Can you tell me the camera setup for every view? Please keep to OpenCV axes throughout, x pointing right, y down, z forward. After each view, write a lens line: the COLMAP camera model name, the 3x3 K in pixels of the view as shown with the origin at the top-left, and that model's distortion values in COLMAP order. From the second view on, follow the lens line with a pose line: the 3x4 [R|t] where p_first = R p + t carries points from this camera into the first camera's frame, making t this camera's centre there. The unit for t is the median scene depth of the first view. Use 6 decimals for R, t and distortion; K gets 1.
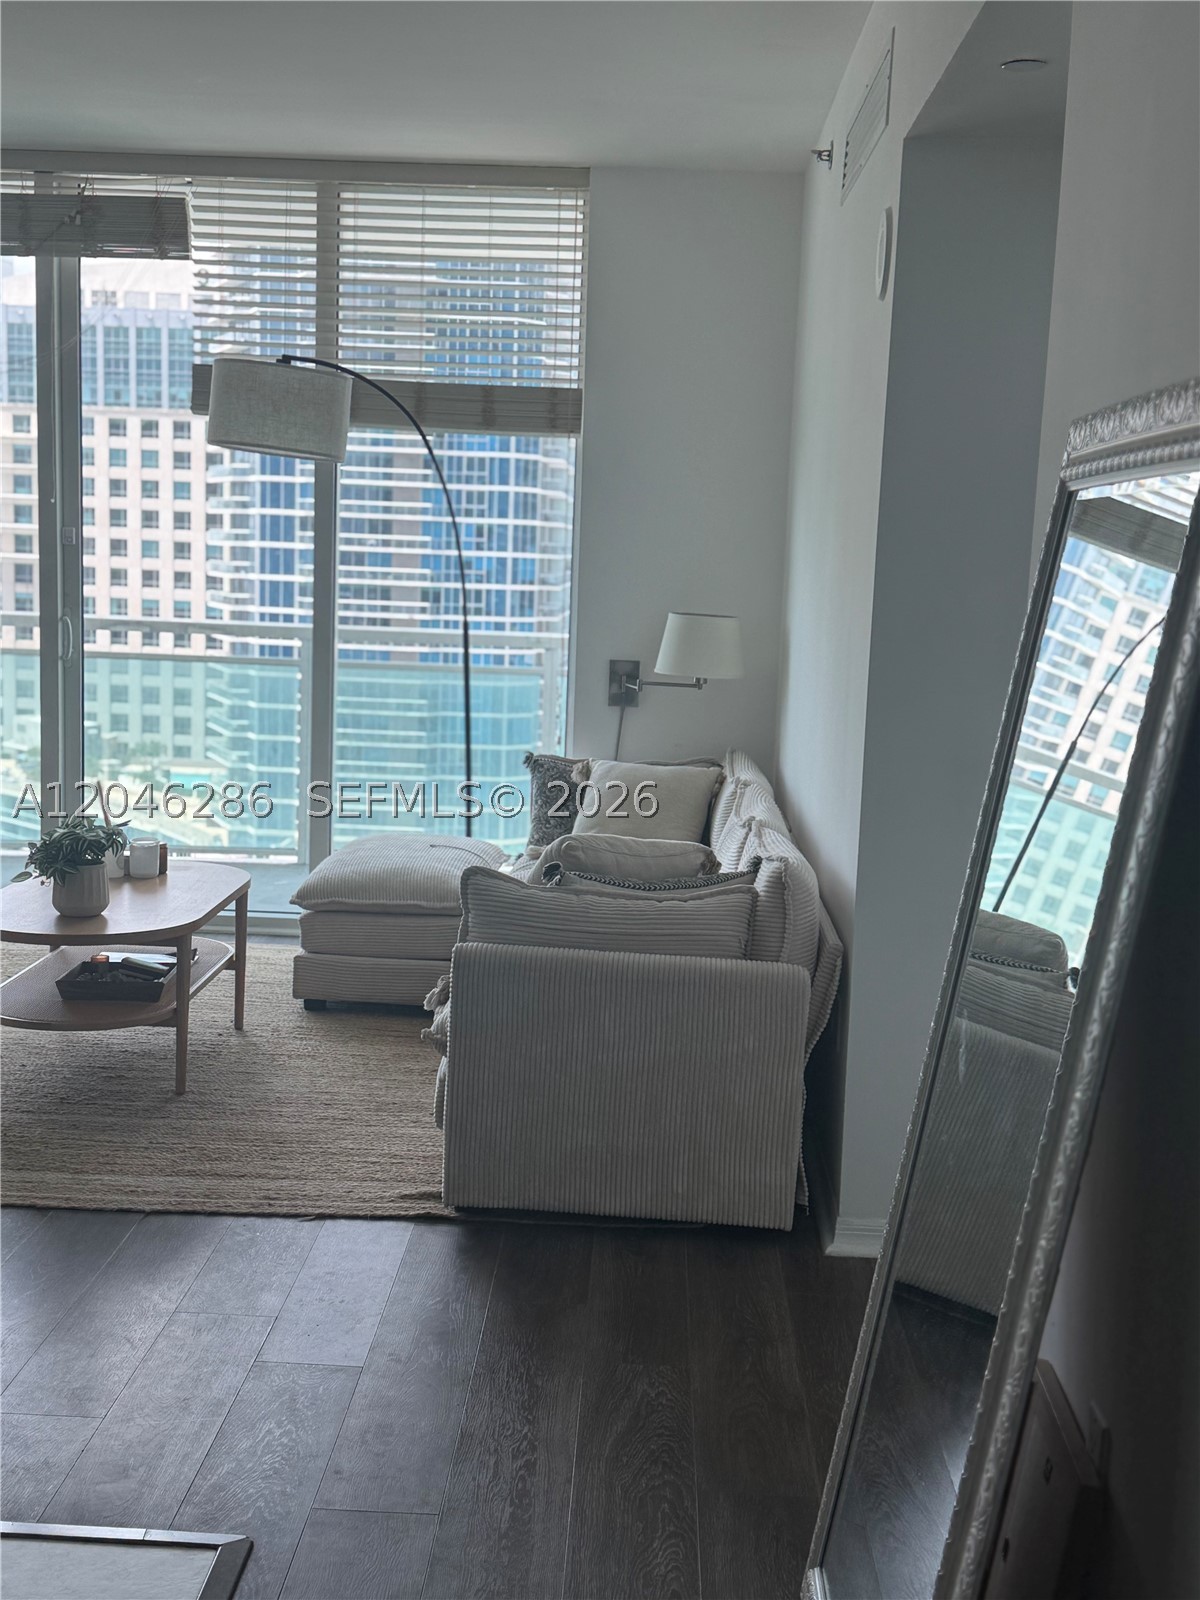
lens RADIAL K [[1910.9, 0, 583.3], [0, 1910.9, 820.9], [0, 0, 1]] dist [0.071500, 0.000000]
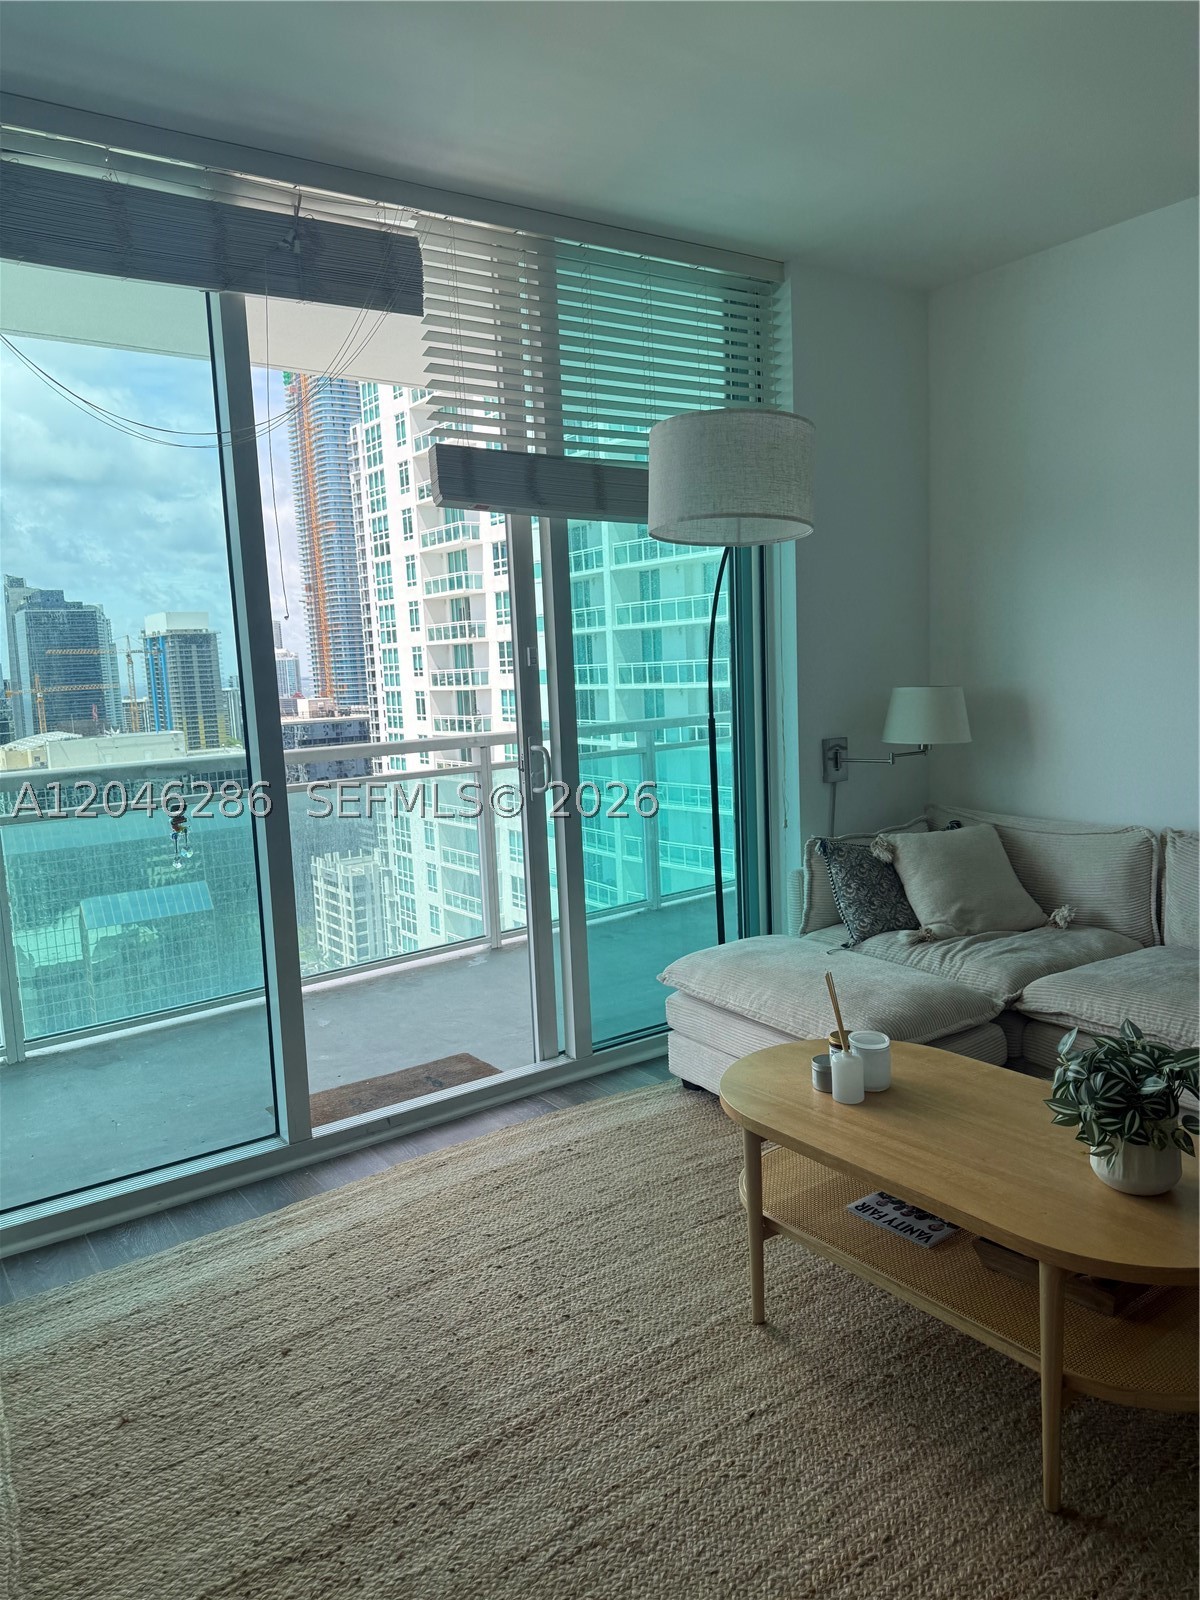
lens RADIAL K [[1124.9, 0, 600.6], [0, 1124.9, 802.5], [0, 0, 1]] dist [0.057569, -0.066406]
pose [[0.790793, -0.146833, 0.594211, -0.464594], [0.158239, 0.986840, 0.033265, -0.091849], [-0.591276, 0.067722, 0.803621, 0.585355]]
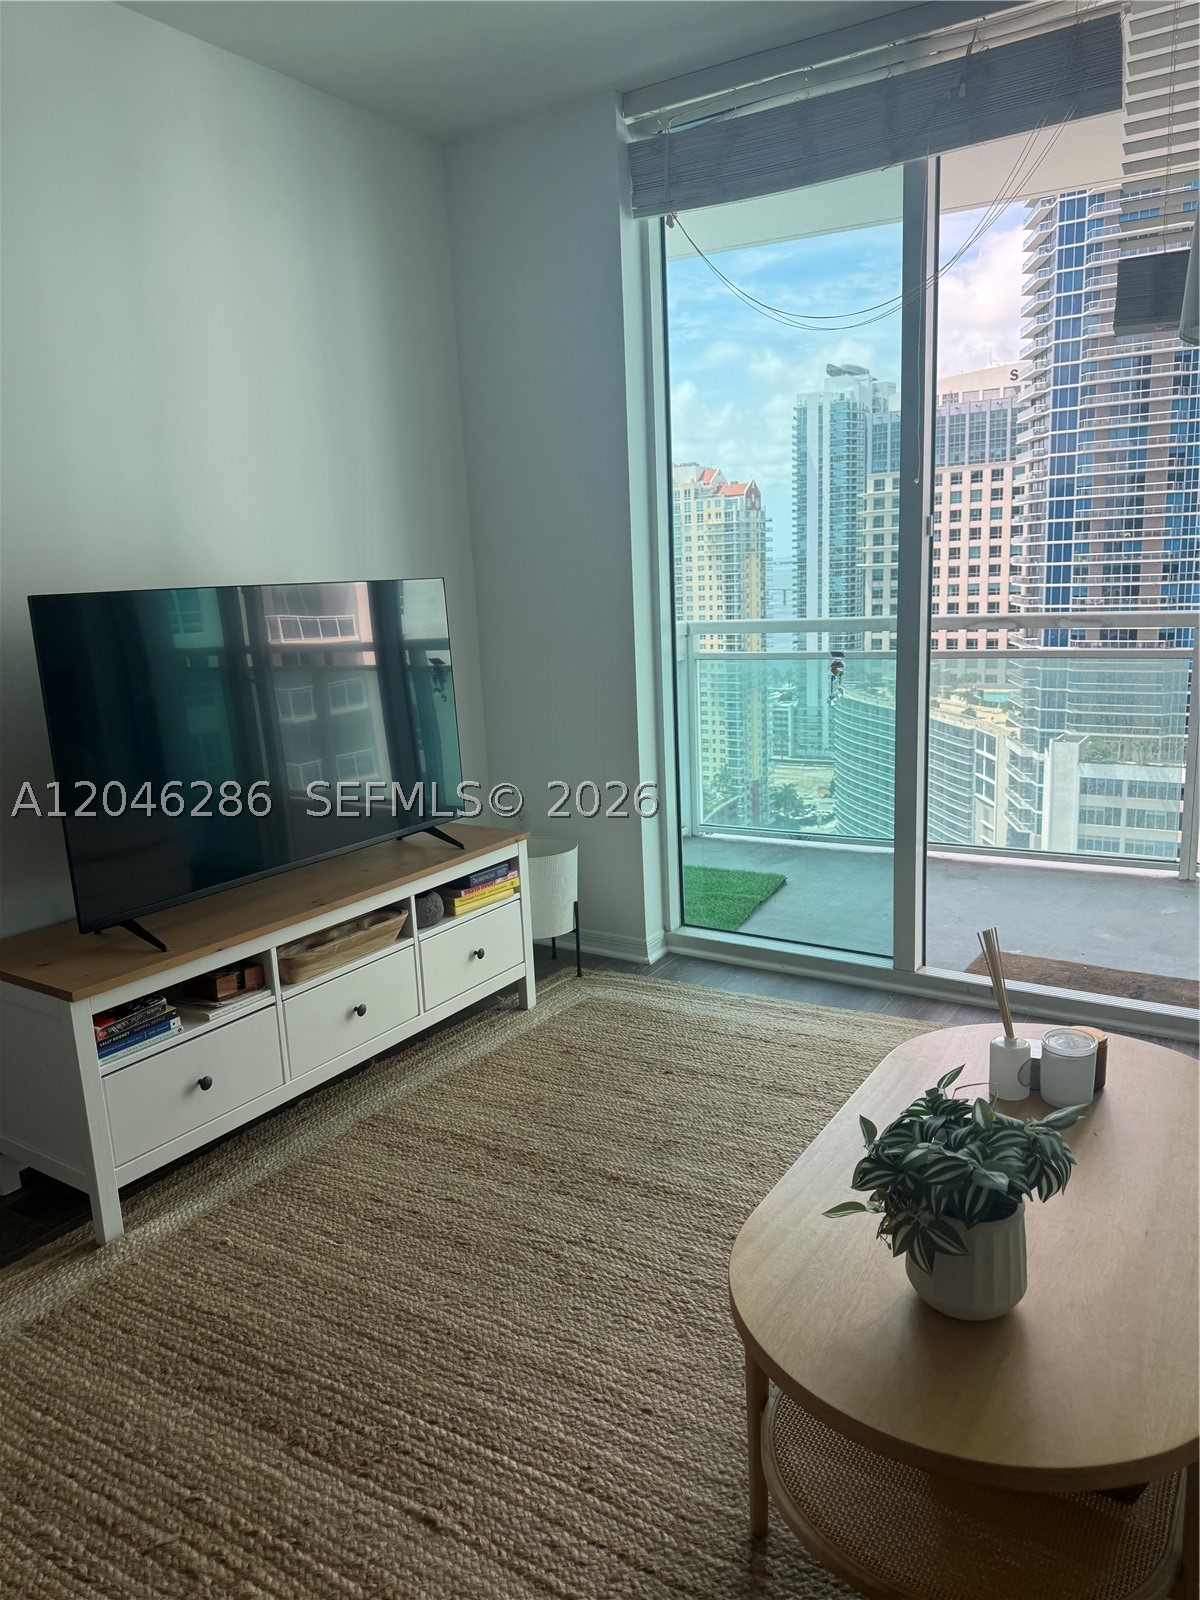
lens RADIAL K [[1124.9, 0, 599.6], [0, 1124.9, 808.4], [0, 0, 1]] dist [0.057569, -0.066406]
pose [[0.859143, 0.034725, -0.510556, -0.148410], [0.004805, 0.997104, 0.075903, -0.070061], [0.511713, -0.067665, 0.856488, 0.535628]]
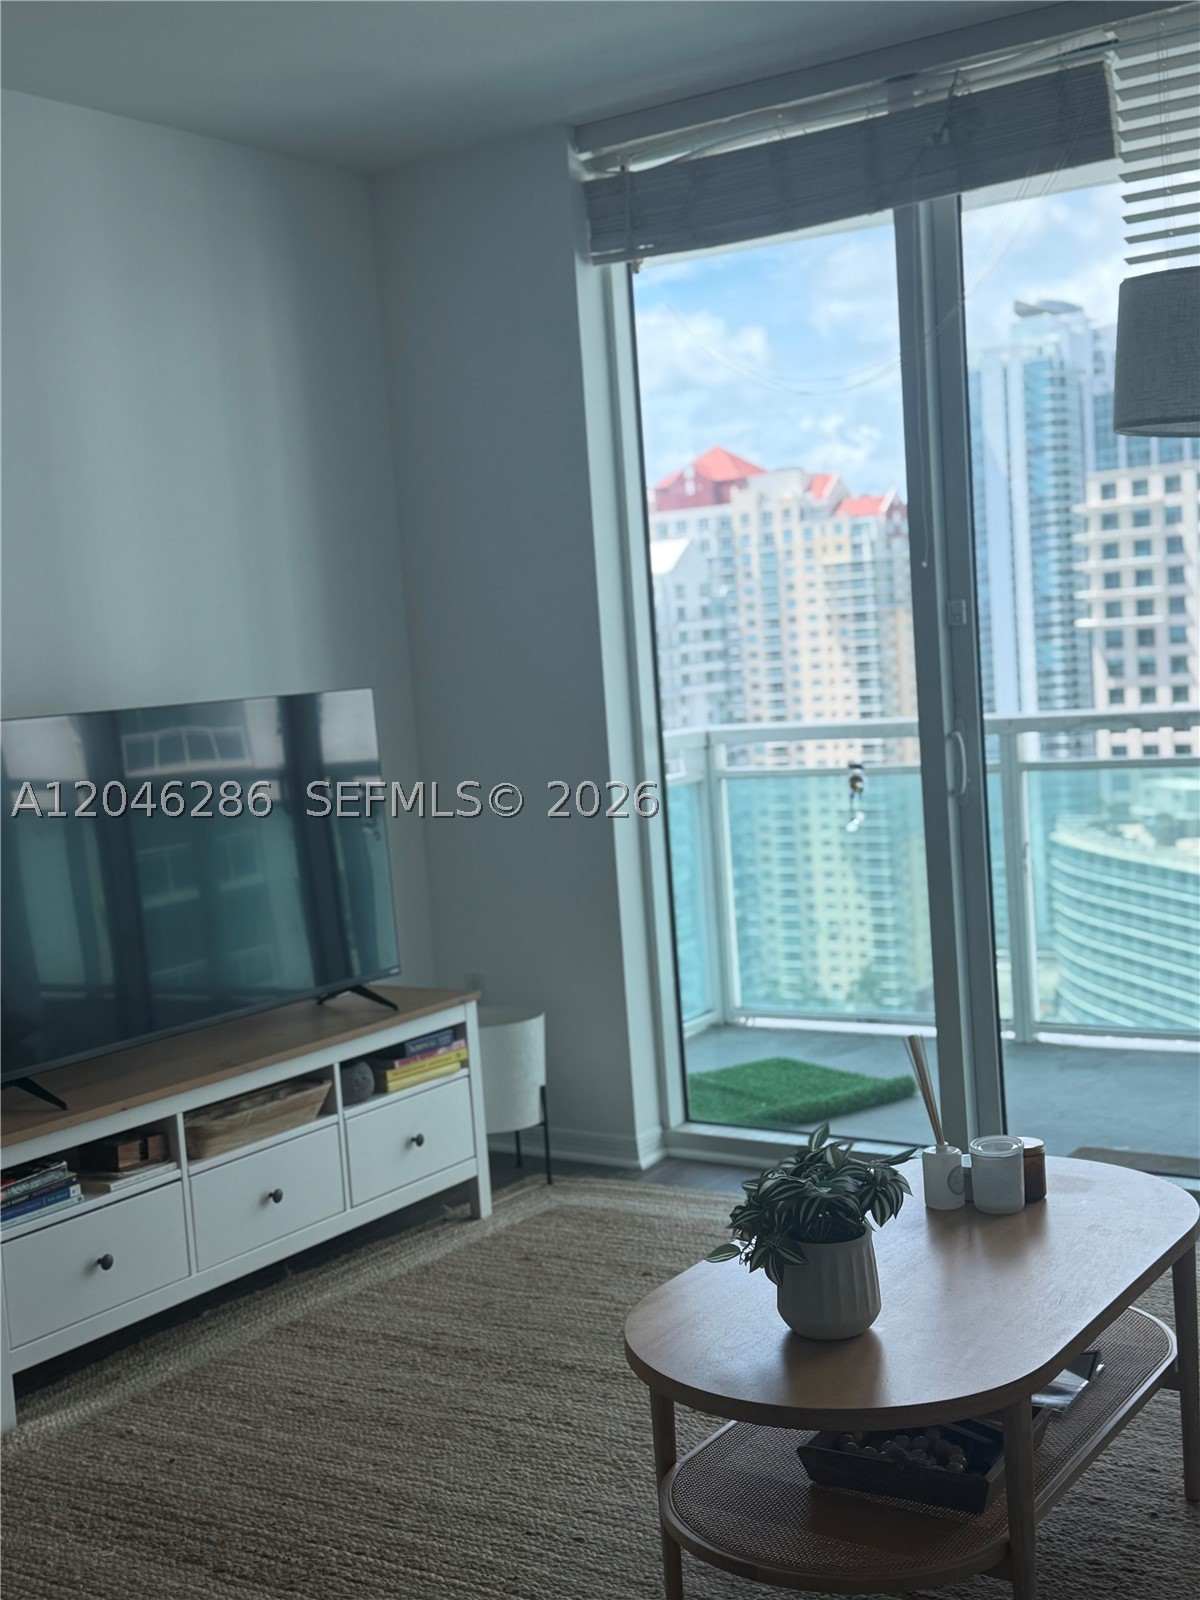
lens RADIAL K [[1910.9, 0, 565.6], [0, 1910.9, 815.2], [0, 0, 1]] dist [0.071500, 0.000000]
pose [[0.835197, -0.046626, -0.547971, -0.017479], [0.027051, 0.998676, -0.043745, -0.053798], [0.549286, 0.021712, 0.835352, 0.379741]]
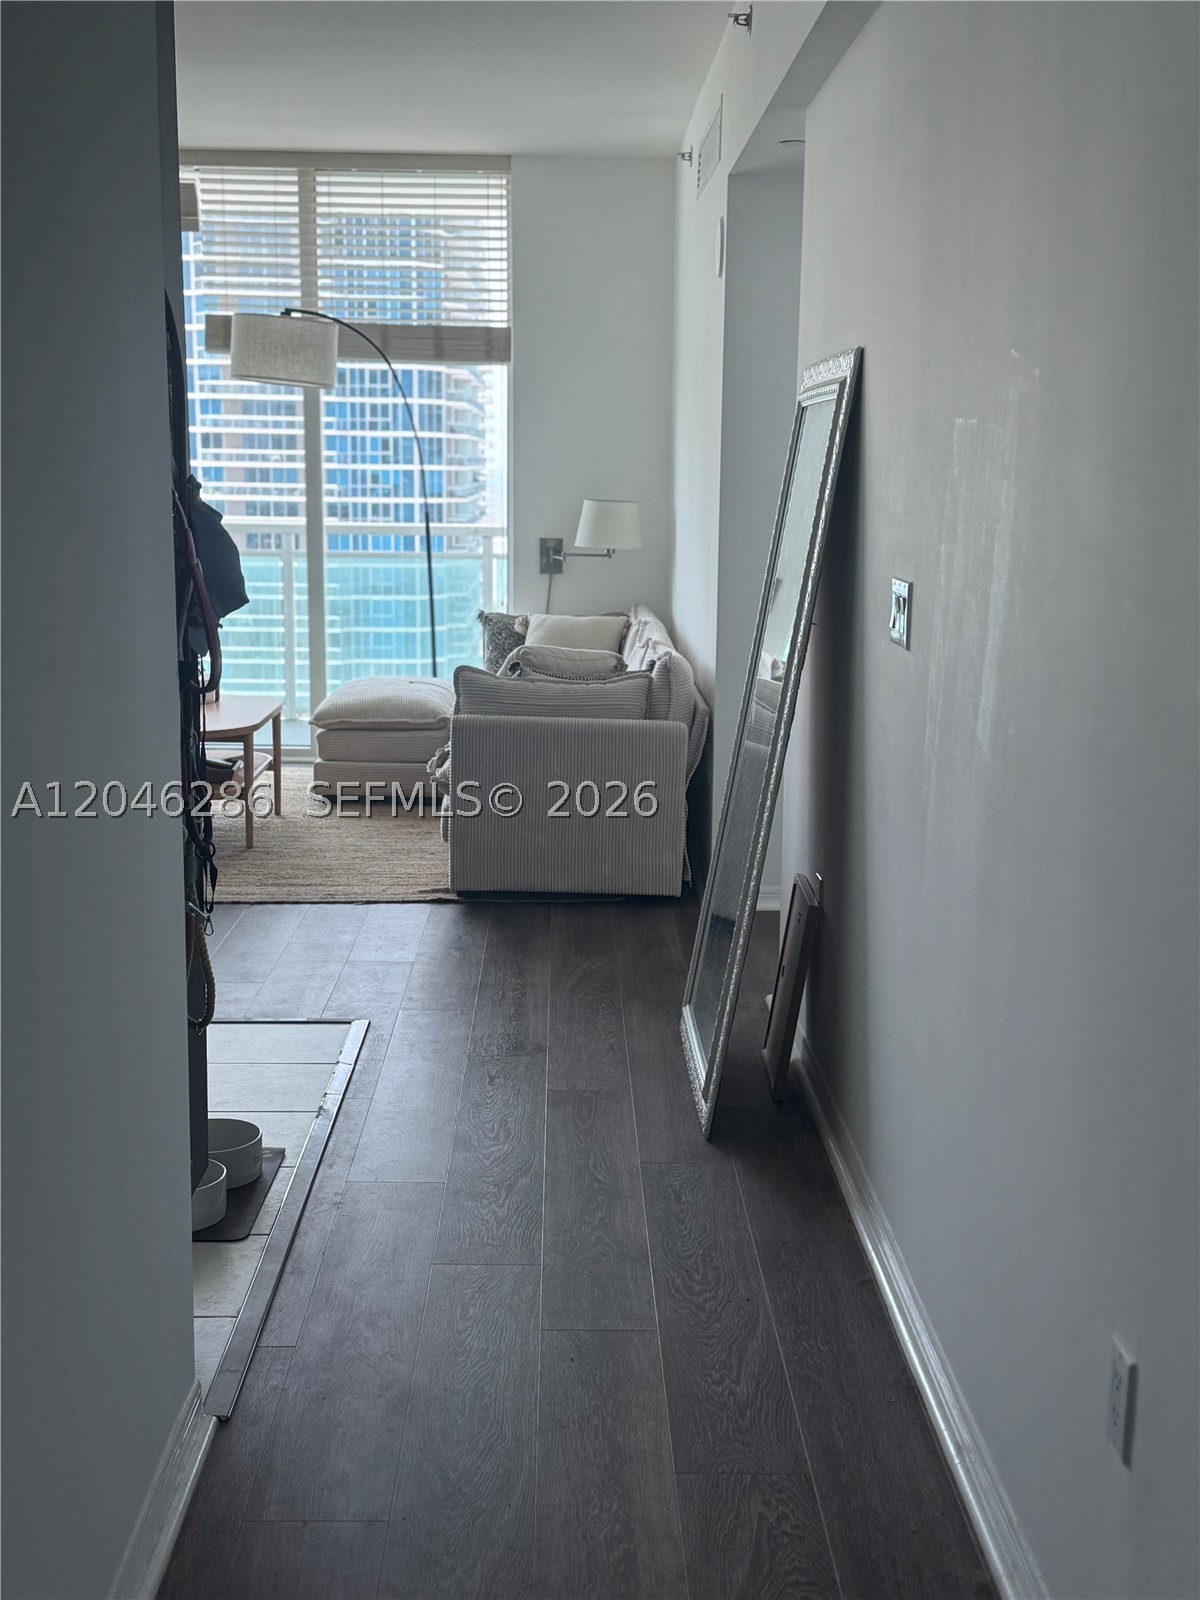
lens RADIAL K [[1910.9, 0, 611.1], [0, 1910.9, 802.8], [0, 0, 1]] dist [0.071500, 0.000000]
pose [[0.997729, -0.035691, 0.057118, -0.018612], [0.033582, 0.998733, 0.037480, 0.048723], [-0.058383, -0.035477, 0.997664, -0.307835]]
